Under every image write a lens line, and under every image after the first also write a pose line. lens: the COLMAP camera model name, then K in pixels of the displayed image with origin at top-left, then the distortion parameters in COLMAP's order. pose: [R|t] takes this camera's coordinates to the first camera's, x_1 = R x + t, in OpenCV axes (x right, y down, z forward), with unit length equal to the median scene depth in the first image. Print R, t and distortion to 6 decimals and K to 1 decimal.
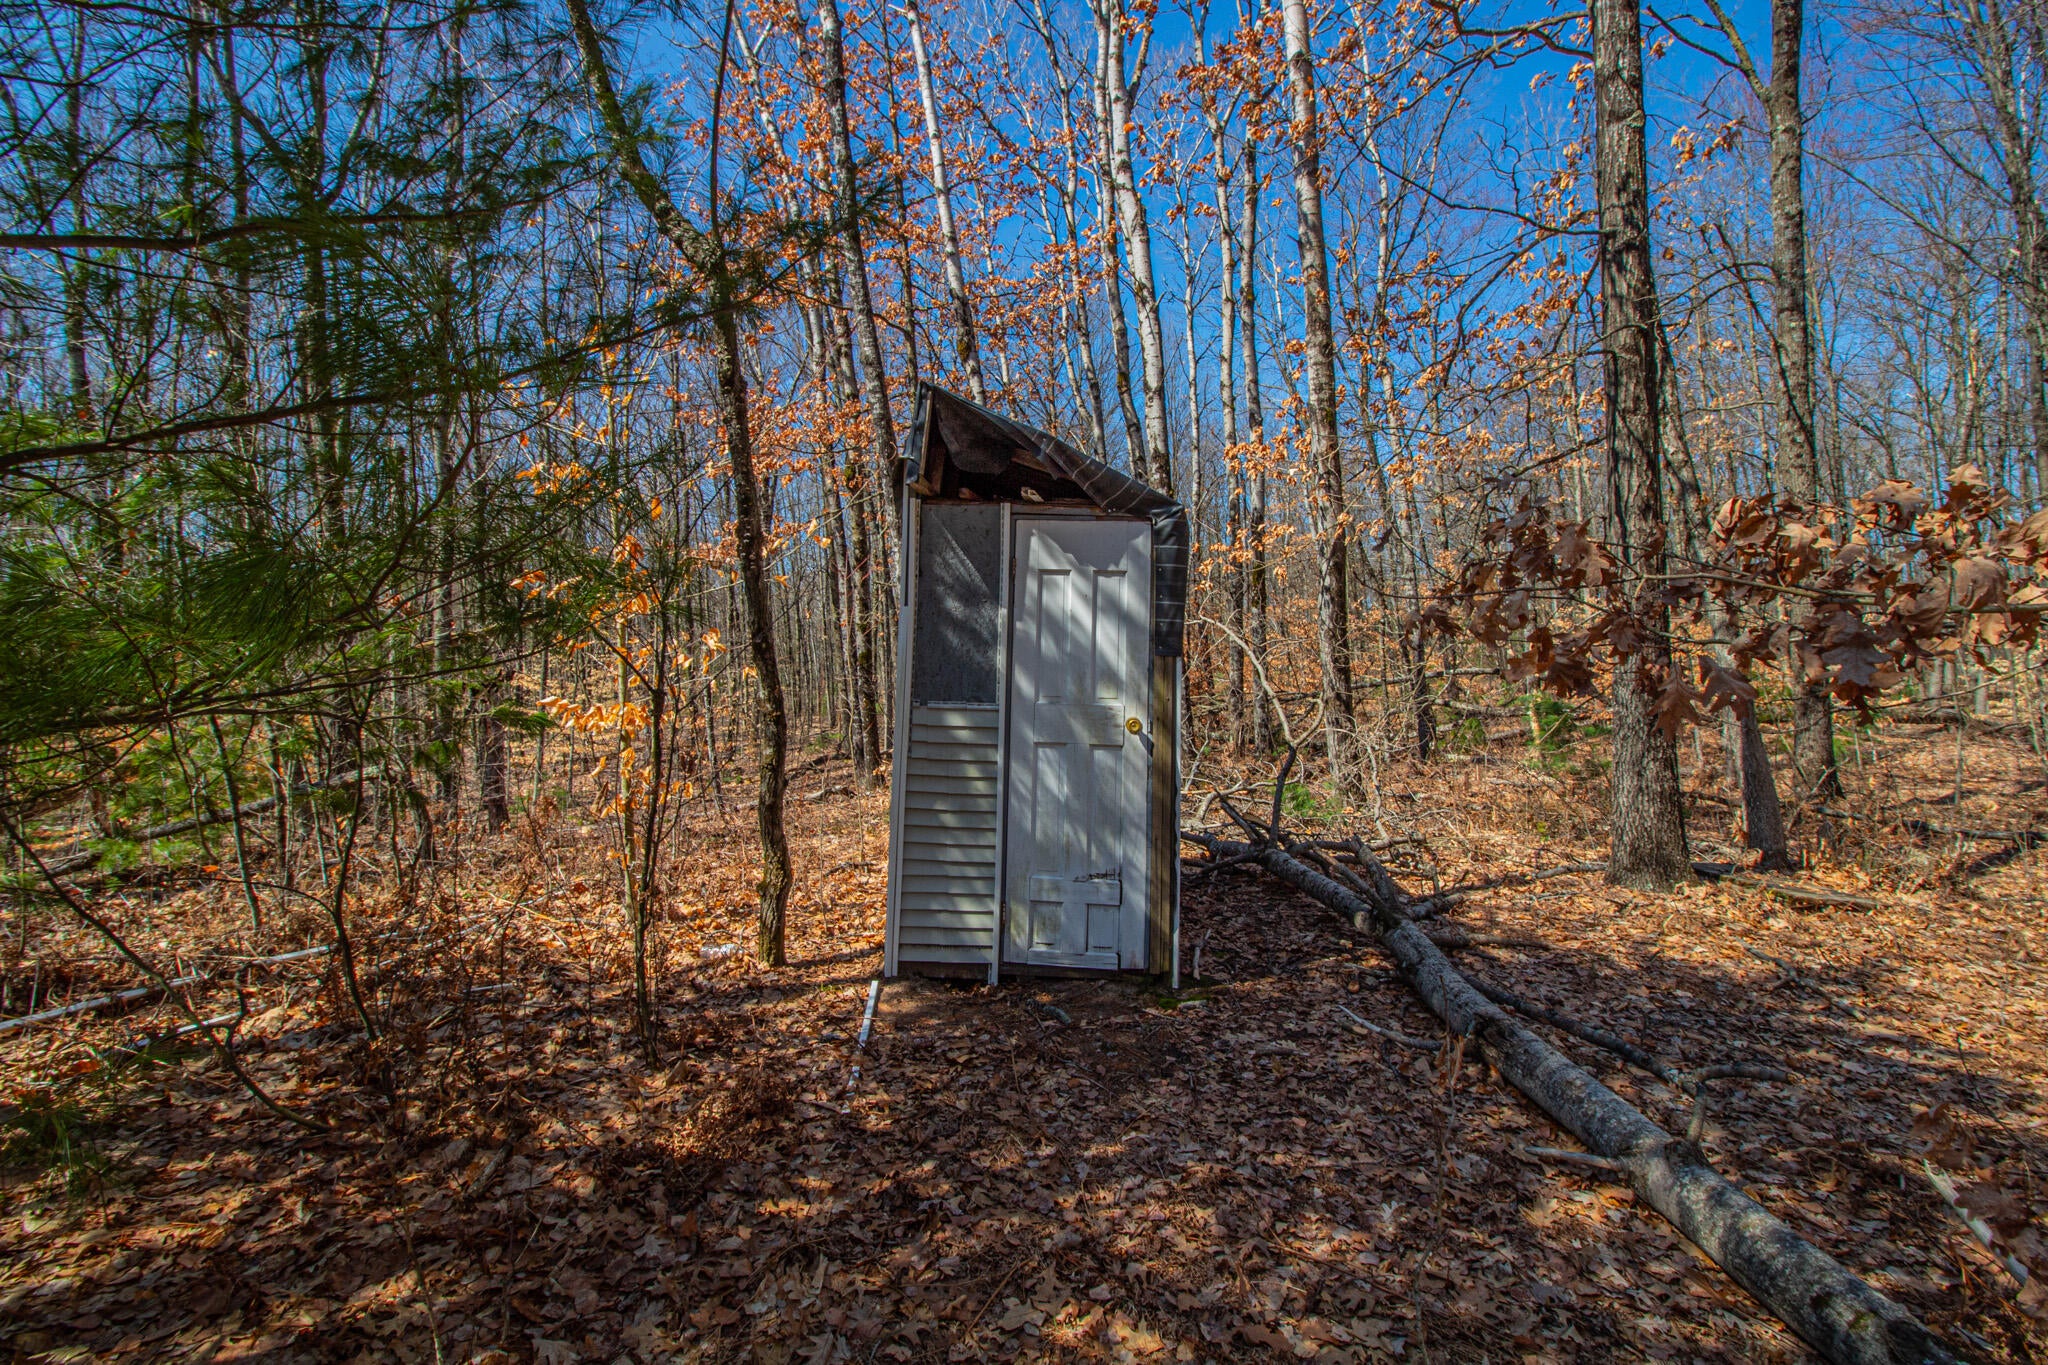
lens RADIAL K [[918.7, 0, 1016.1], [0, 918.7, 658.2], [0, 0, 1]] dist [0.001892, -0.011777]
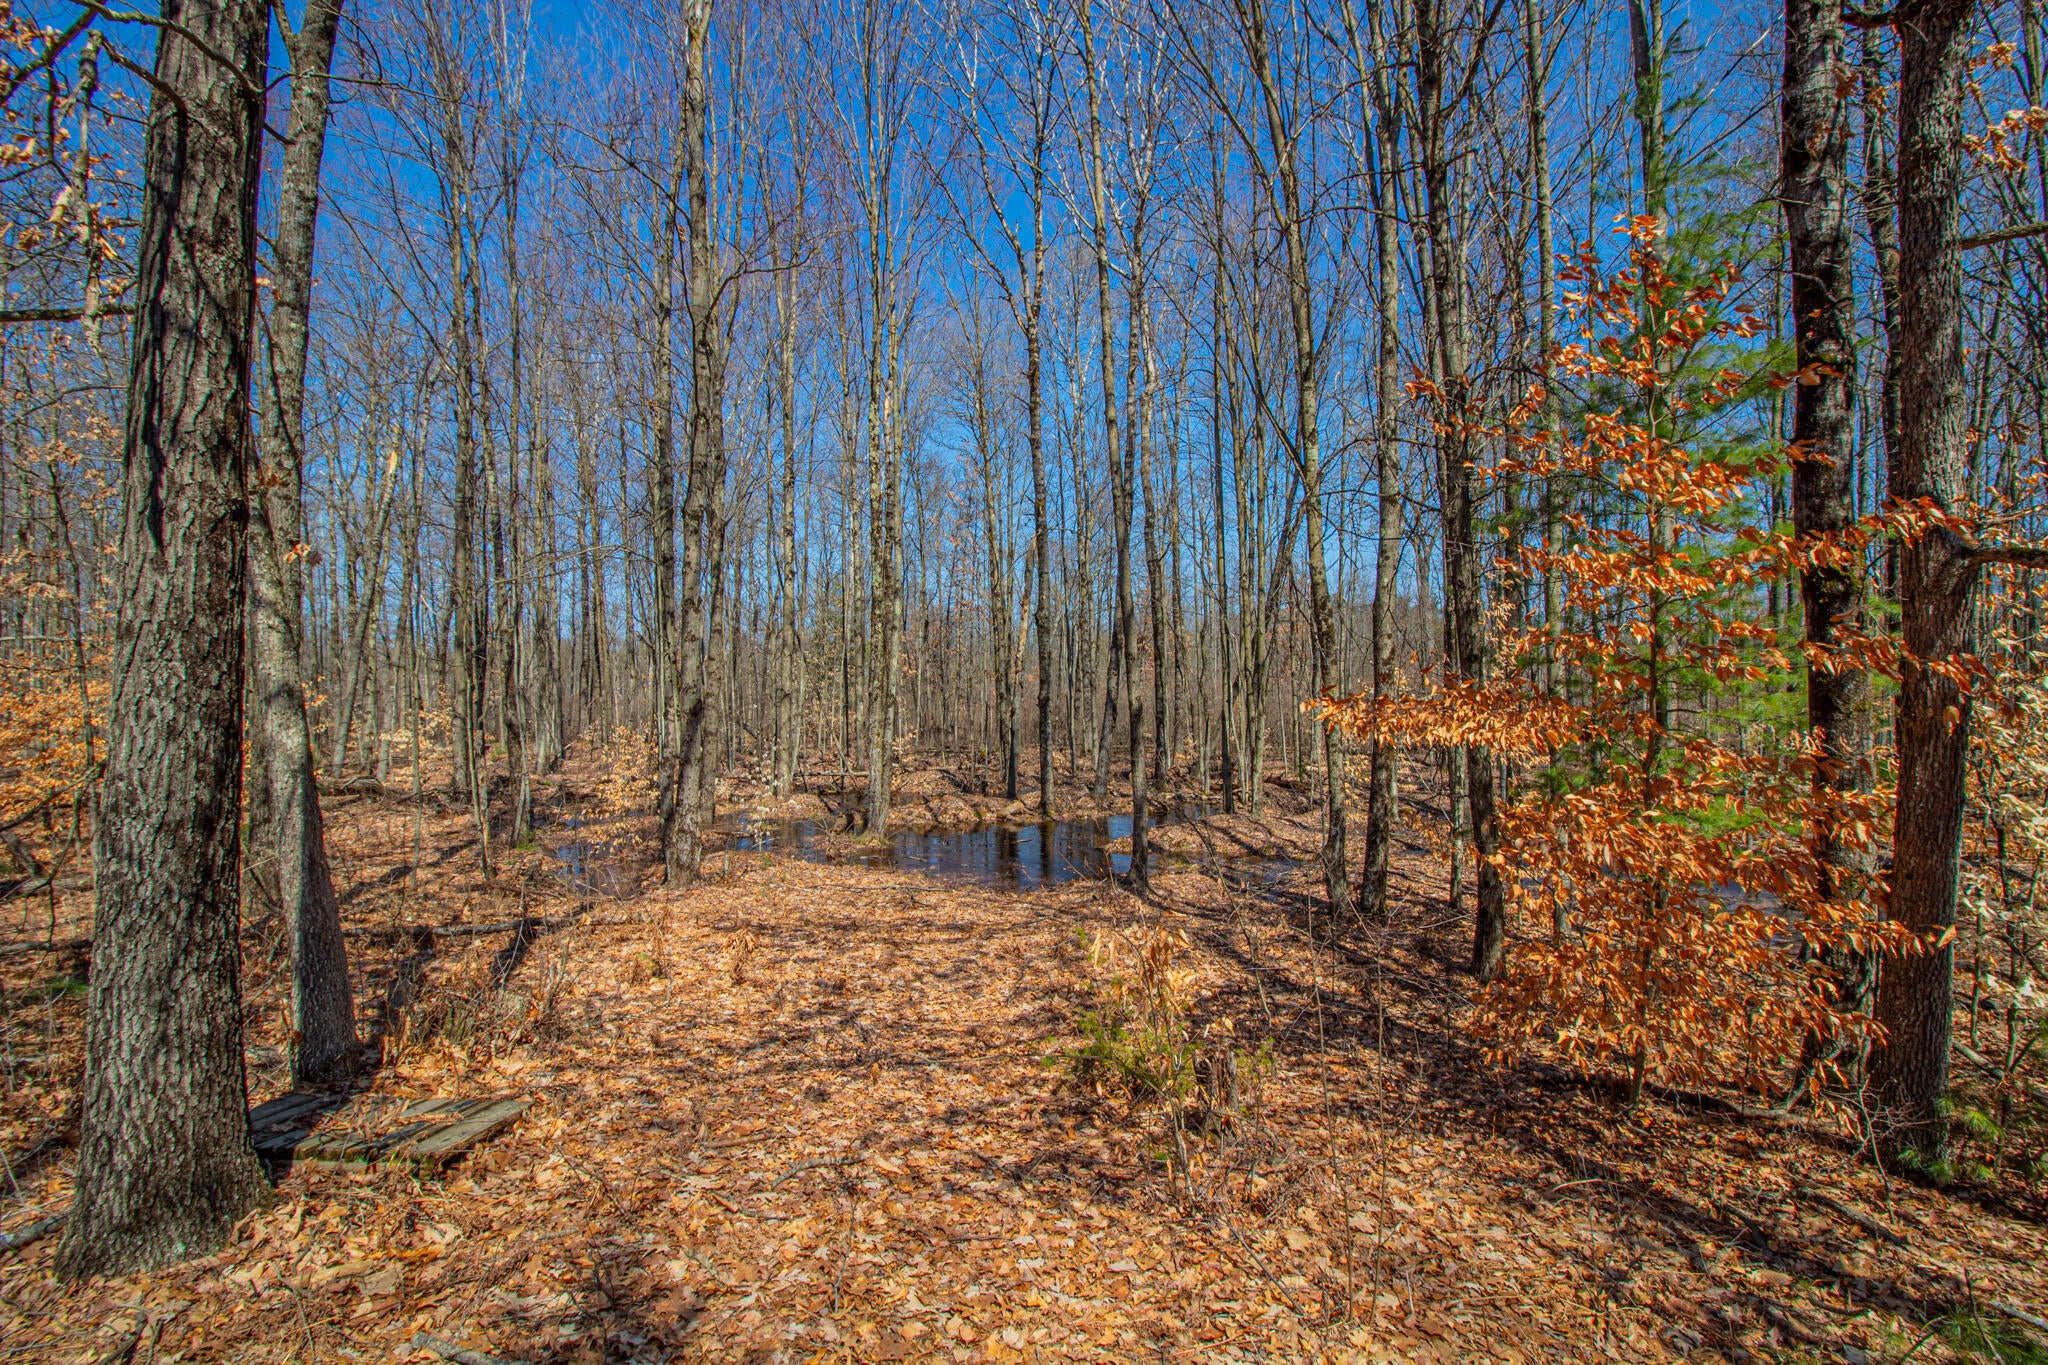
lens RADIAL K [[918.7, 0, 1016.1], [0, 918.7, 658.2], [0, 0, 1]] dist [0.001892, -0.011777]
pose [[0.108106, 0.080122, 0.990905, 0.254317], [-0.010662, 0.996783, -0.079434, -0.015873], [-0.994082, -0.001978, 0.108613, 0.512863]]
